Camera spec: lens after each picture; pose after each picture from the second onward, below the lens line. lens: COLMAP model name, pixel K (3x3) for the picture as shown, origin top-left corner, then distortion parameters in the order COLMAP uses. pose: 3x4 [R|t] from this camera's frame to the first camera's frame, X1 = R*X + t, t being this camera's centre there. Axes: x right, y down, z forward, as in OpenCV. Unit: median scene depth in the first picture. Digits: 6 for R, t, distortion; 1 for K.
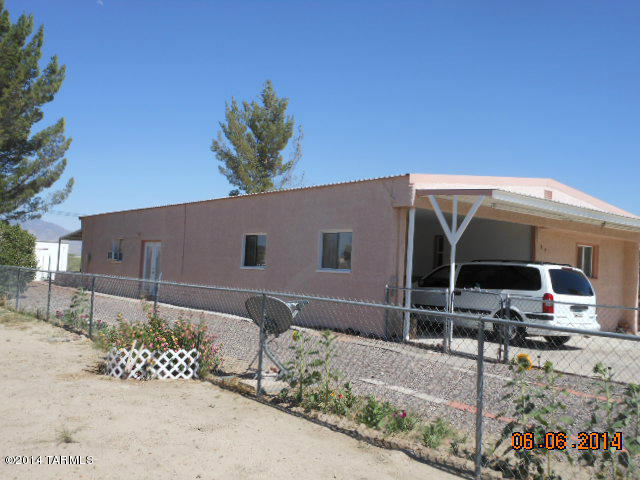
lens RADIAL K [[638.4, 0, 298.0], [0, 638.4, 241.9], [0, 0, 1]] dist [0.072206, -0.141438]
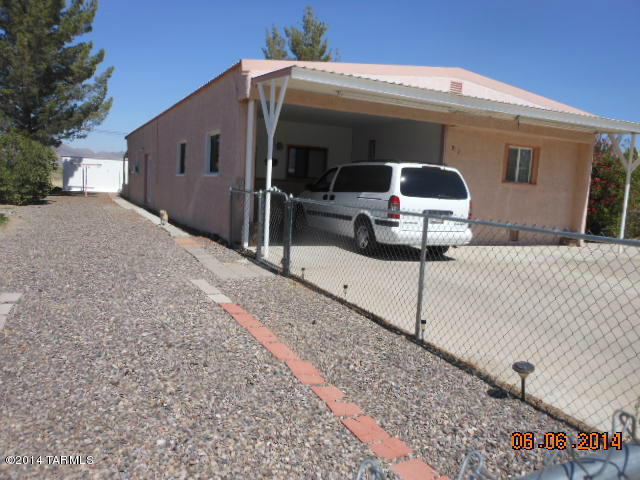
lens RADIAL K [[521.4, 0, 320.0], [0, 521.4, 240.0], [0, 0, 1]] dist [-0.001259, -0.000926]
pose [[0.981840, 0.017442, -0.188905, 0.383674], [0.009302, 0.990141, 0.139768, 0.036439], [0.189480, -0.138987, 0.971998, 0.268154]]
